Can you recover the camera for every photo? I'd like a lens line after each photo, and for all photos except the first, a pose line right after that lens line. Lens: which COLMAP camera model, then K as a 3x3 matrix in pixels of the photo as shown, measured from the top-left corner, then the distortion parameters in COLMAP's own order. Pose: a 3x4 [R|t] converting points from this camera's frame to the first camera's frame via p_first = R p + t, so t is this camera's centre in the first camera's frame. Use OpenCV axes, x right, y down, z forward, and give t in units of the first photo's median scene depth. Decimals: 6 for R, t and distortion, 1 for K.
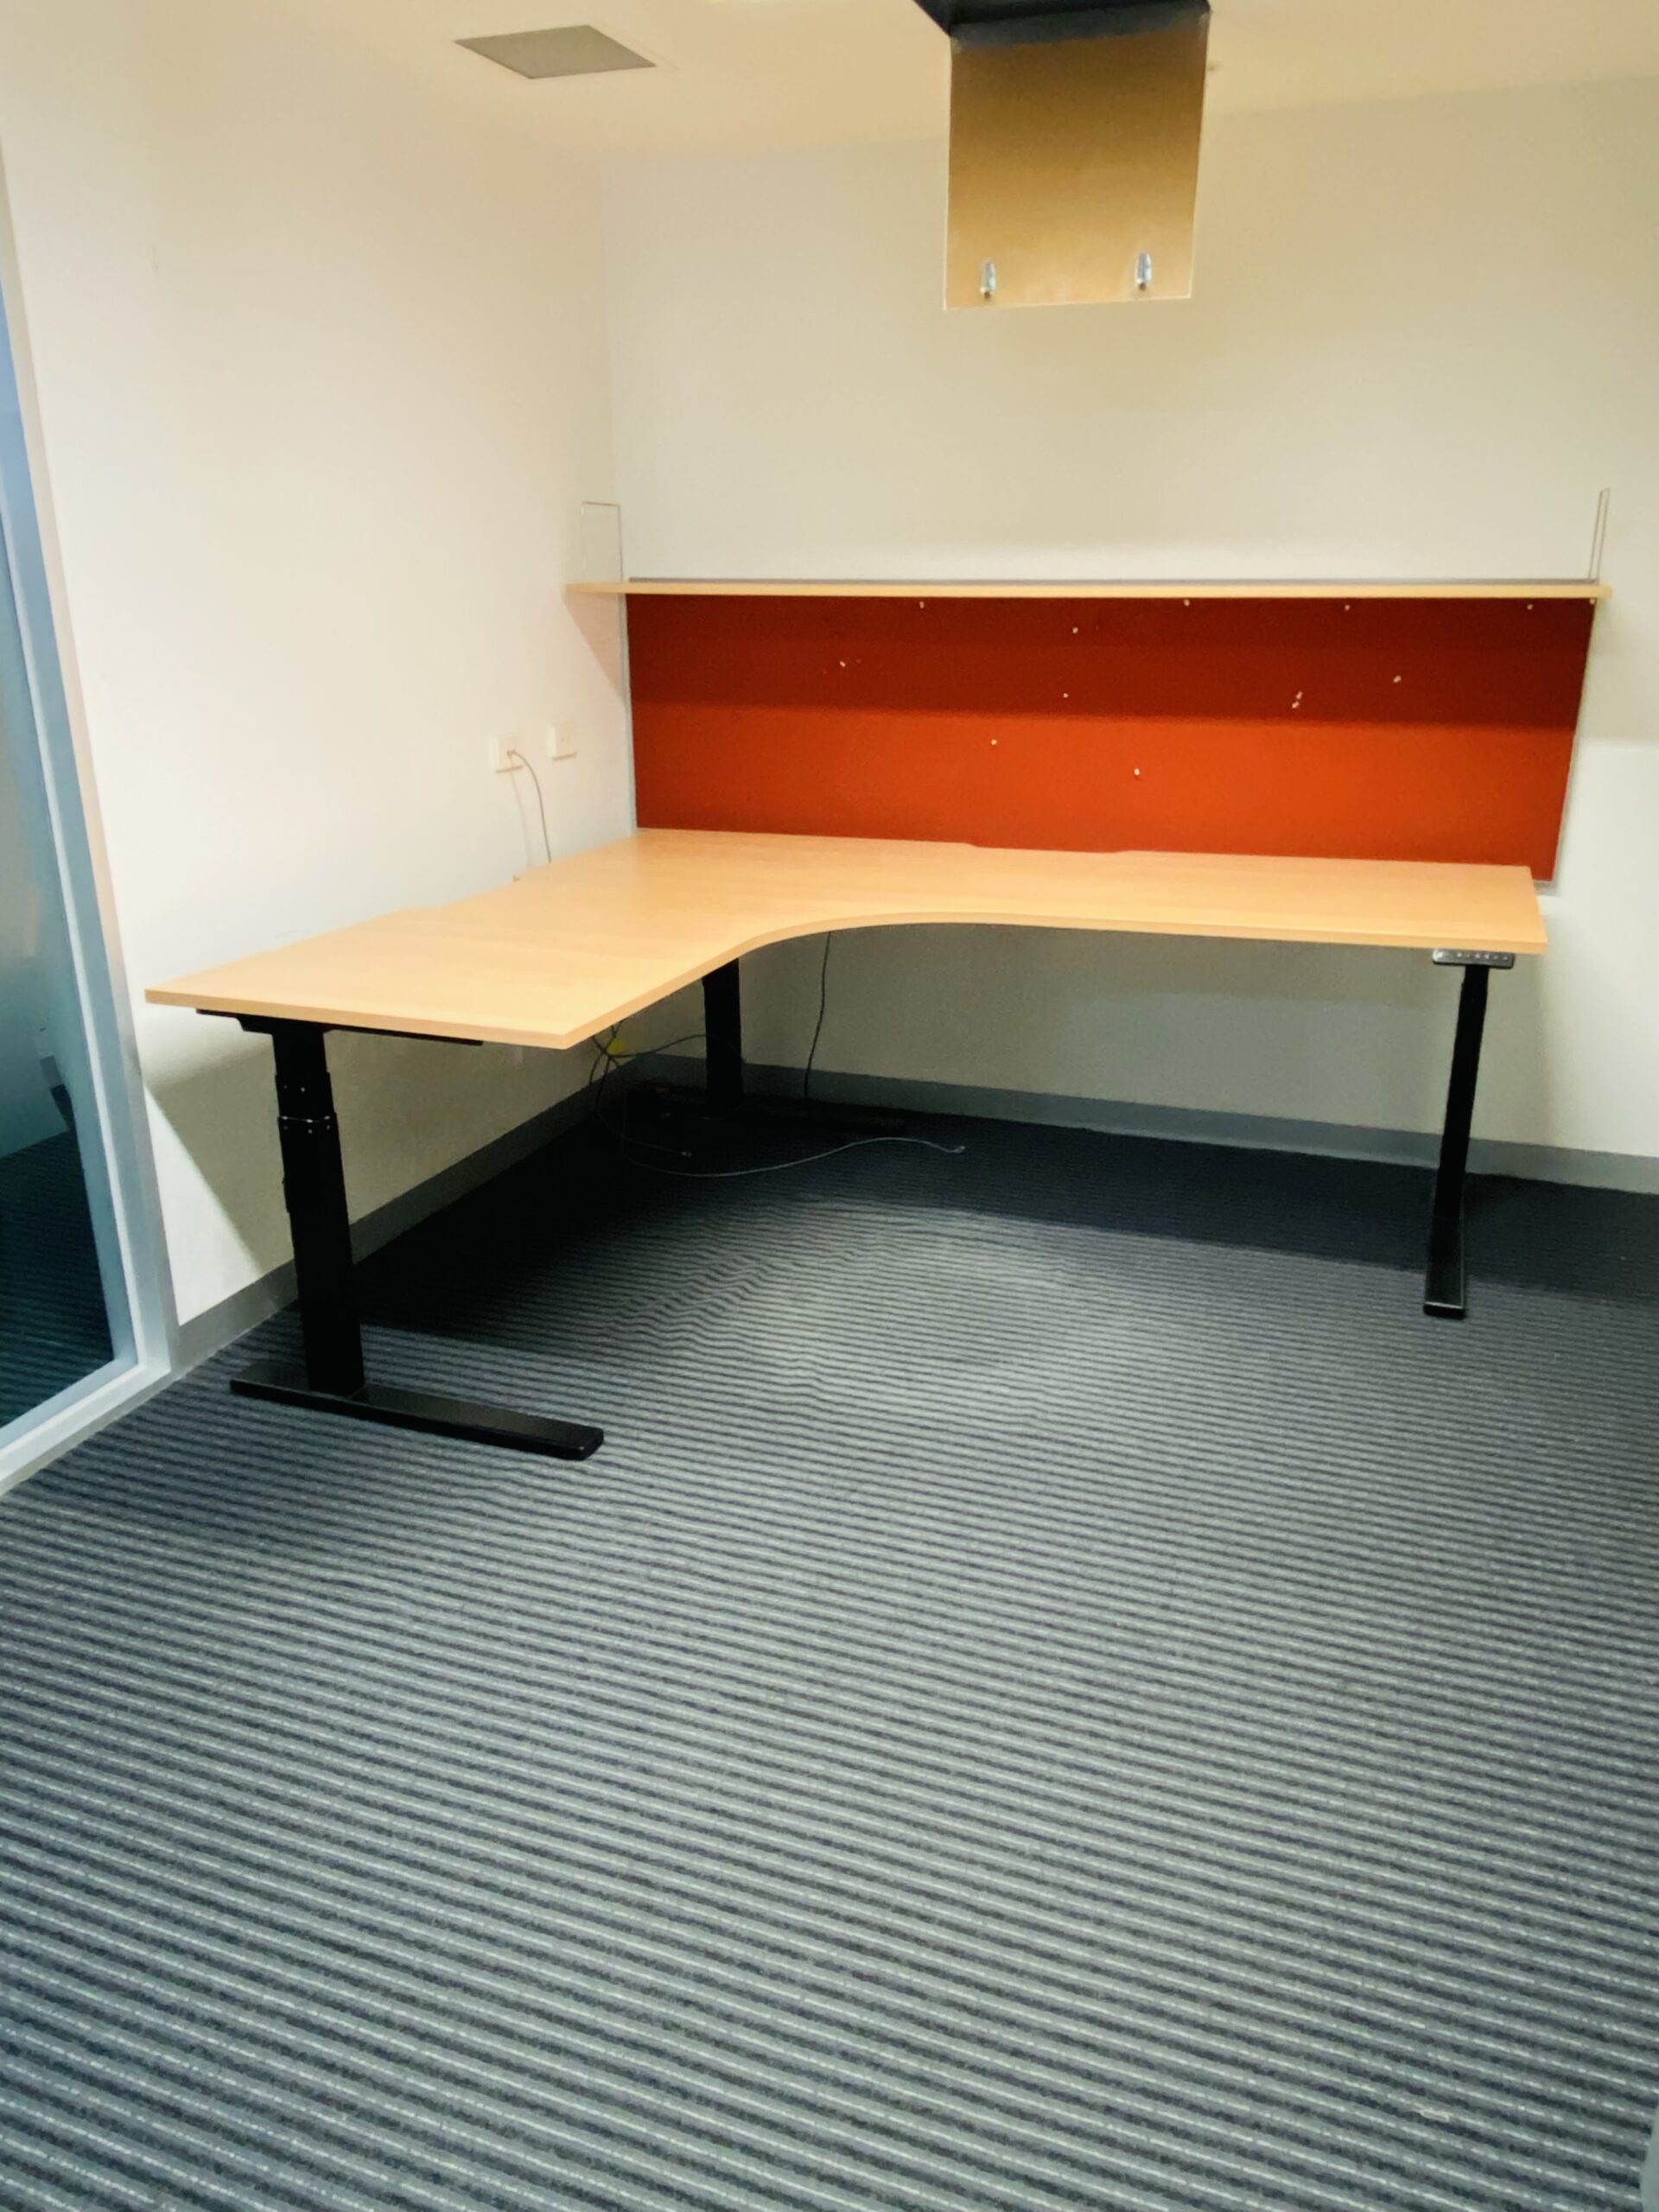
lens RADIAL K [[1581.7, 0, 827.3], [0, 1581.7, 1086.6], [0, 0, 1]] dist [0.044417, -0.023693]
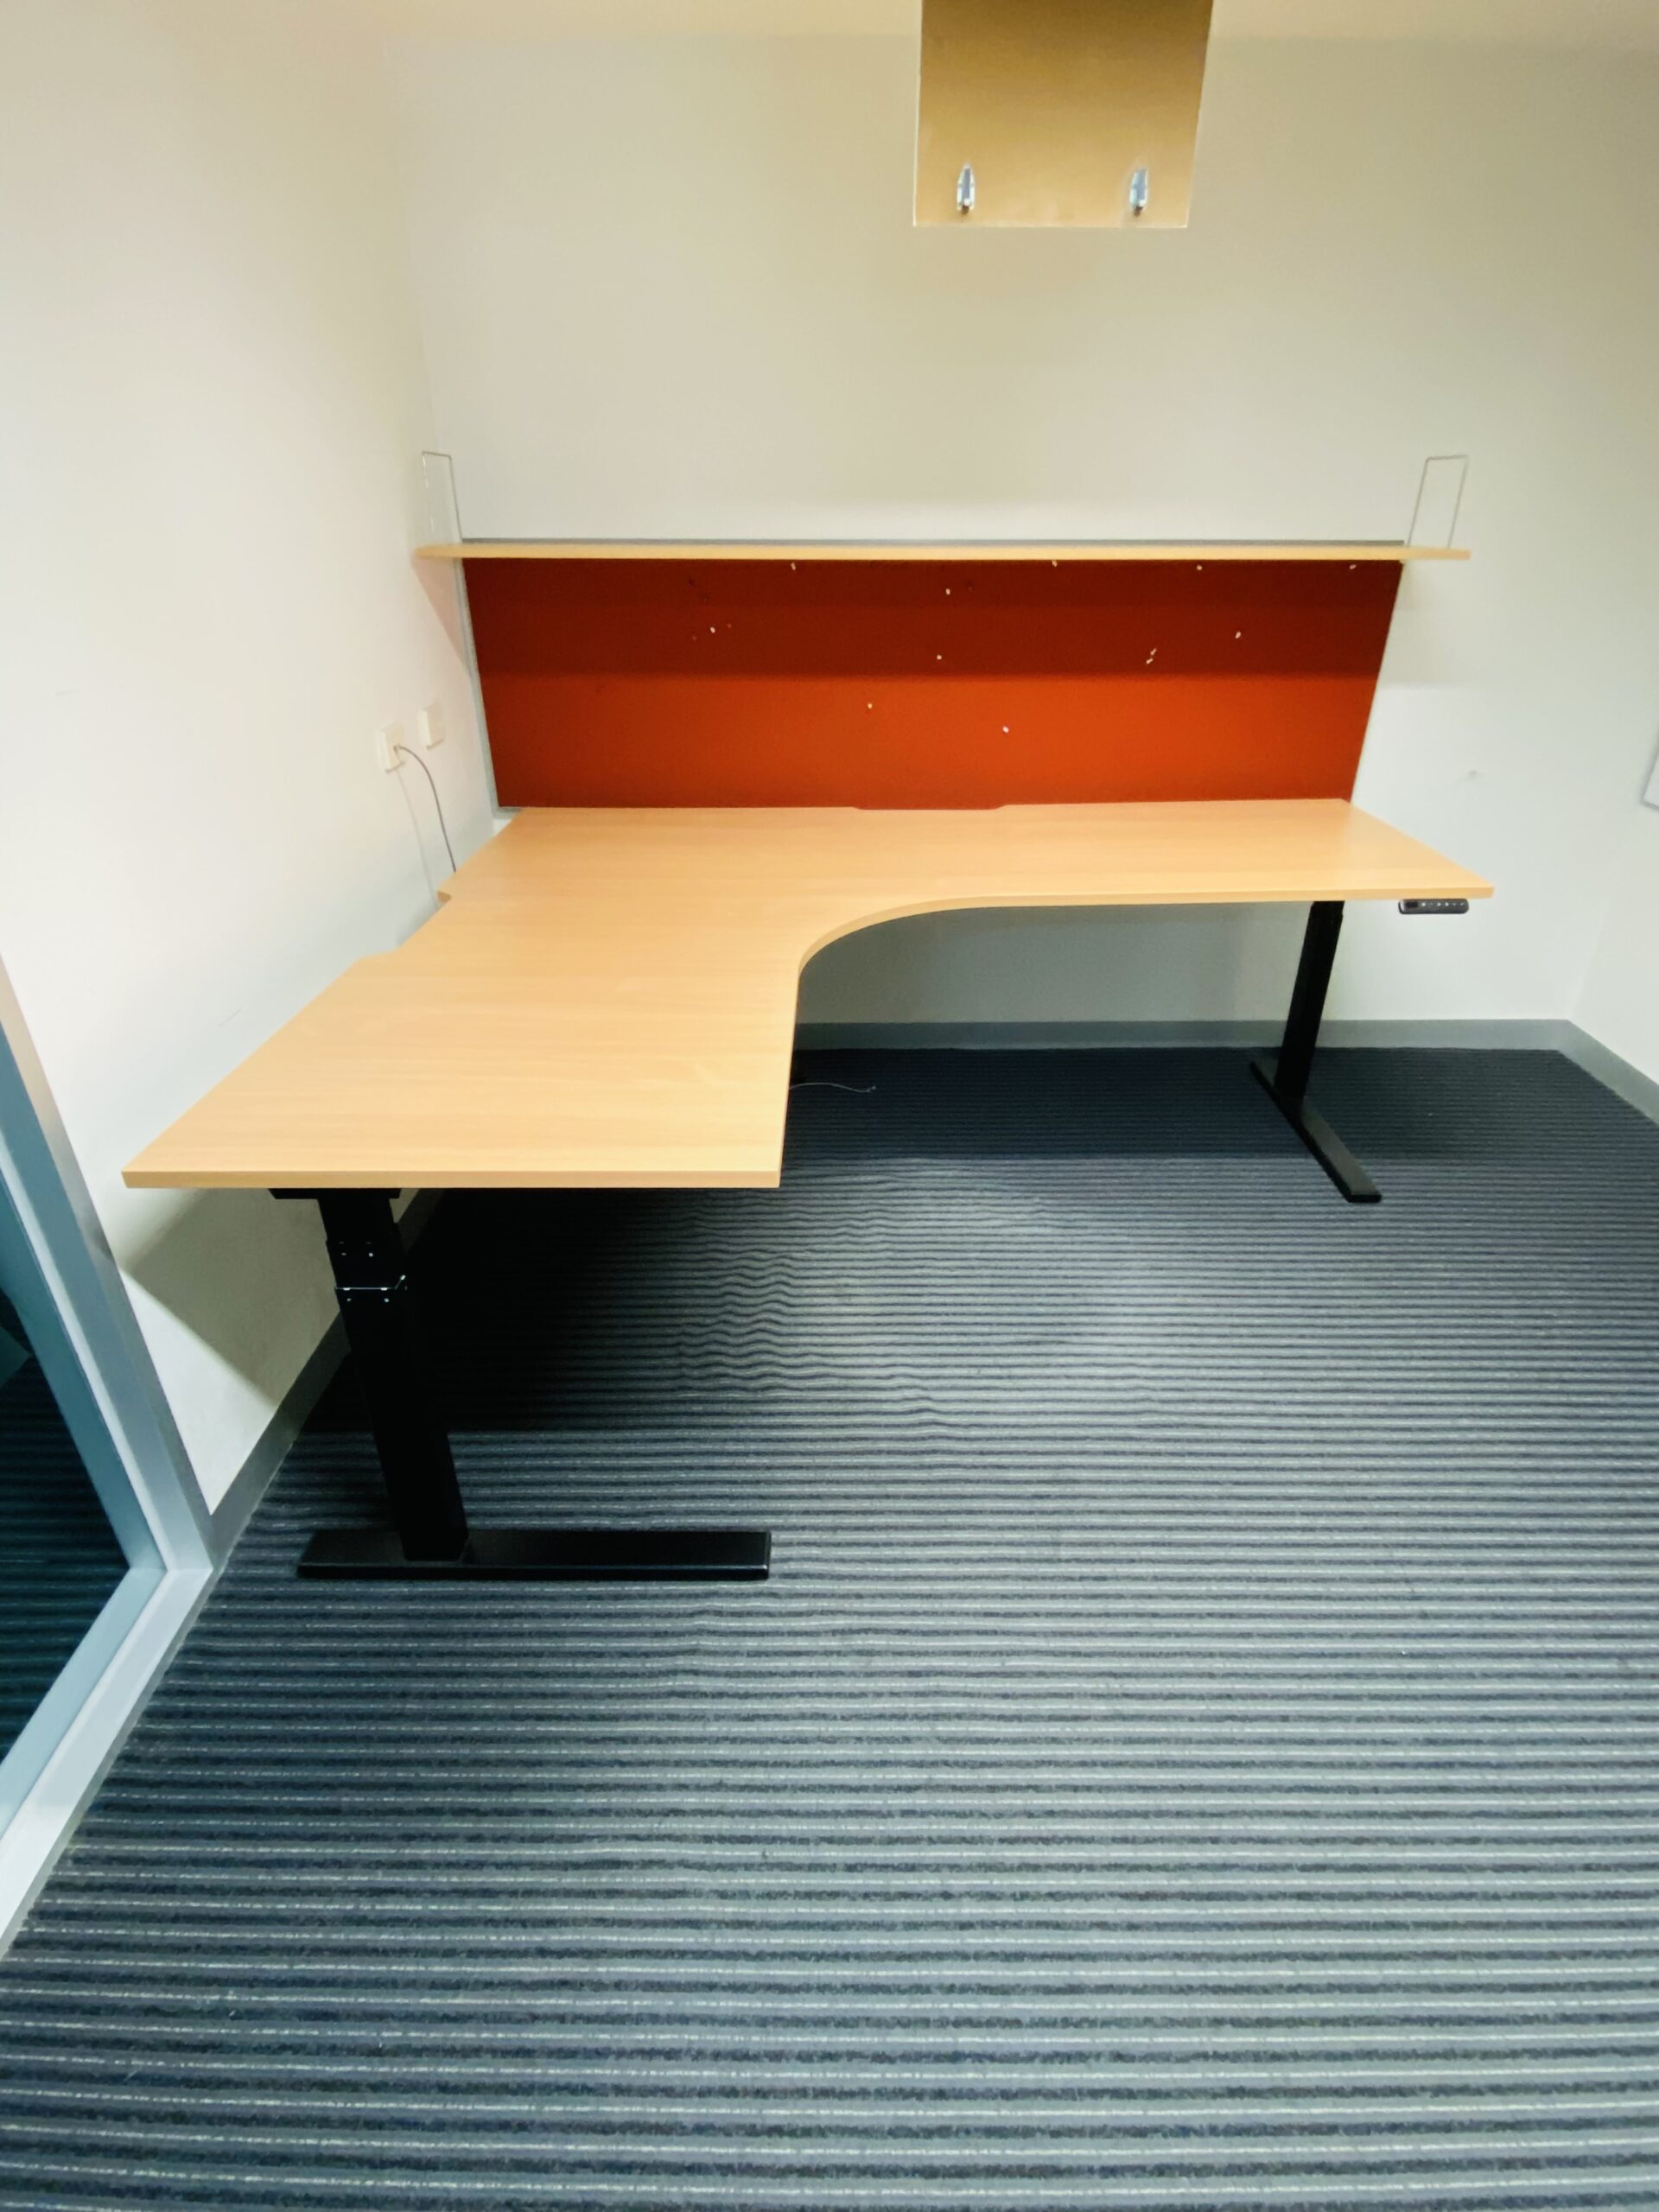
lens RADIAL K [[1111.9, 0, 824.8], [0, 1111.9, 1097.8], [0, 0, 1]] dist [-0.003344, -0.003098]
pose [[0.940764, -0.158218, 0.299883, -0.279642], [0.106420, 0.977541, 0.181900, -0.153546], [-0.321927, -0.139211, 0.936474, 0.440619]]
